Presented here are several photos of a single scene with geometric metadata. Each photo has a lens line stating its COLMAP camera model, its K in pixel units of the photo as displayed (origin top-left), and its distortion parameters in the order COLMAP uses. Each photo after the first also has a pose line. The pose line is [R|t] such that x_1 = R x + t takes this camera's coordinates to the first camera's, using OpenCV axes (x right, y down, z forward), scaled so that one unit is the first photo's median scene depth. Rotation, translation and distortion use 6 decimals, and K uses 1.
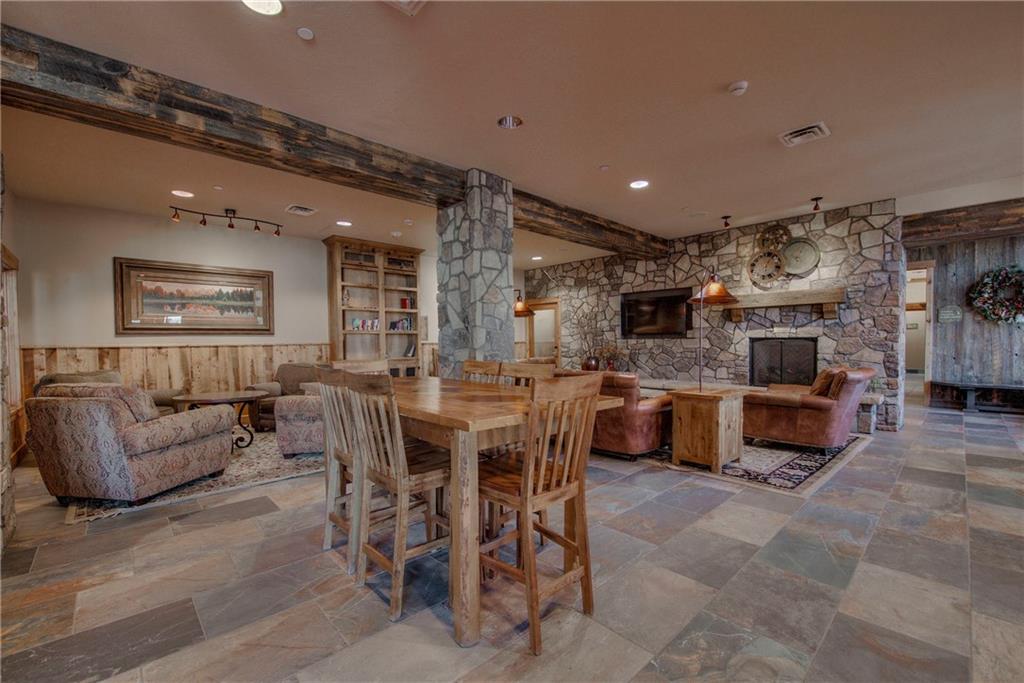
lens RADIAL K [[434.5, 0, 502.5], [0, 434.5, 353.2], [0, 0, 1]] dist [-0.017817, -0.000817]
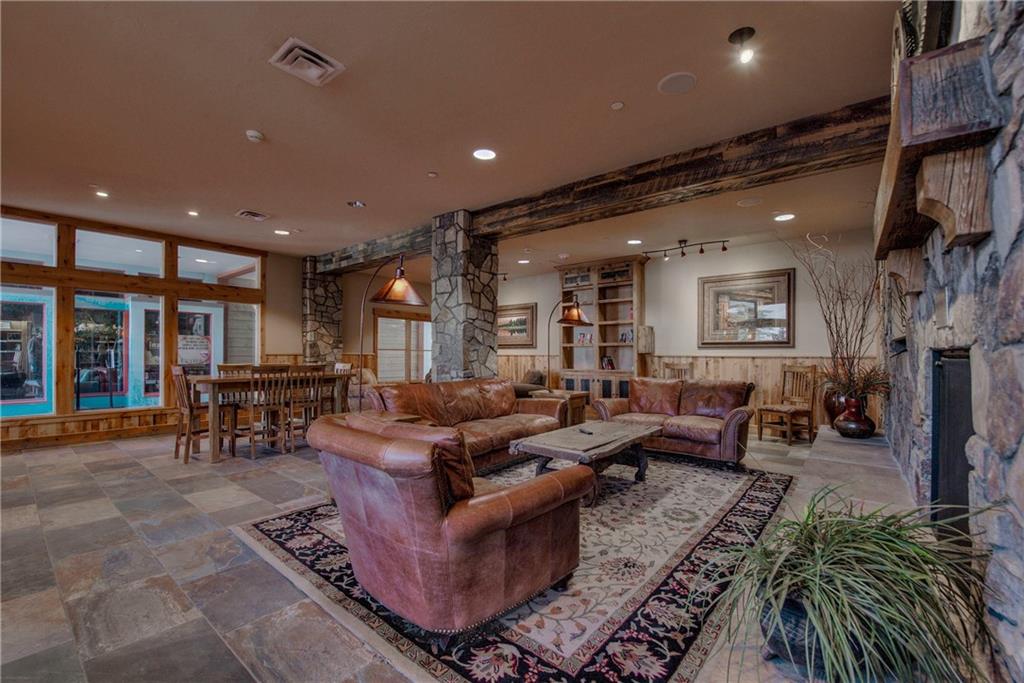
lens RADIAL K [[434.5, 0, 502.5], [0, 434.5, 353.2], [0, 0, 1]] dist [-0.017817, -0.000817]
pose [[0.125441, 0.005442, -0.992086, 1.206076], [-0.029483, 0.999564, 0.001755, -0.037357], [0.991663, 0.029030, 0.125547, 1.038742]]
